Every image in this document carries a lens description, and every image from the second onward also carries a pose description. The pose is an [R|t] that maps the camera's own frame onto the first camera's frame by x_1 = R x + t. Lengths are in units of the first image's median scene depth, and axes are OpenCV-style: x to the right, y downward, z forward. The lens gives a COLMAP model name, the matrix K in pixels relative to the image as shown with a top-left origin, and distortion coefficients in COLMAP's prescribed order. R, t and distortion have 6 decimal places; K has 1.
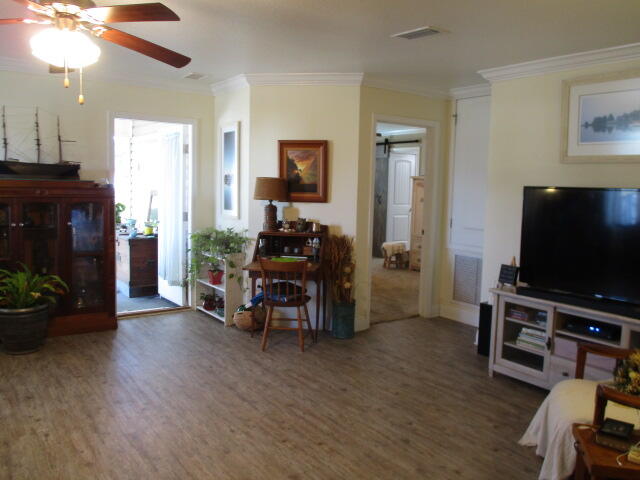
lens RADIAL K [[535.8, 0, 328.2], [0, 535.8, 239.2], [0, 0, 1]] dist [-0.013166, 0.002854]
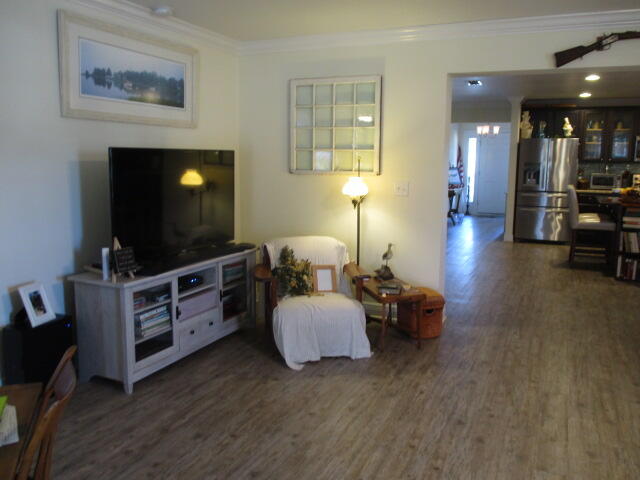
lens RADIAL K [[535.8, 0, 328.2], [0, 535.8, 239.2], [0, 0, 1]] dist [-0.013166, 0.002854]
pose [[-0.508955, -0.163459, 0.845131, -0.410385], [0.060751, 0.972536, 0.224686, -0.106116], [-0.858647, 0.165698, -0.485046, 0.954062]]
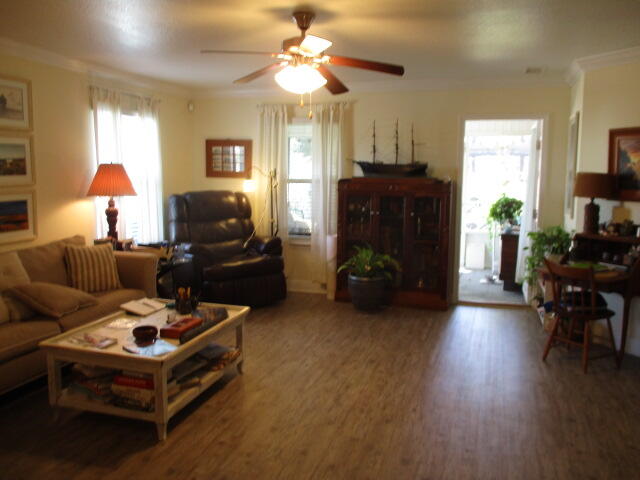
lens RADIAL K [[535.8, 0, 328.2], [0, 535.8, 239.2], [0, 0, 1]] dist [-0.013166, 0.002854]
pose [[0.608318, 0.080386, -0.789612, 0.355780], [-0.078070, 0.996094, 0.041261, -0.008604], [0.789844, 0.036545, 0.612217, 0.128887]]
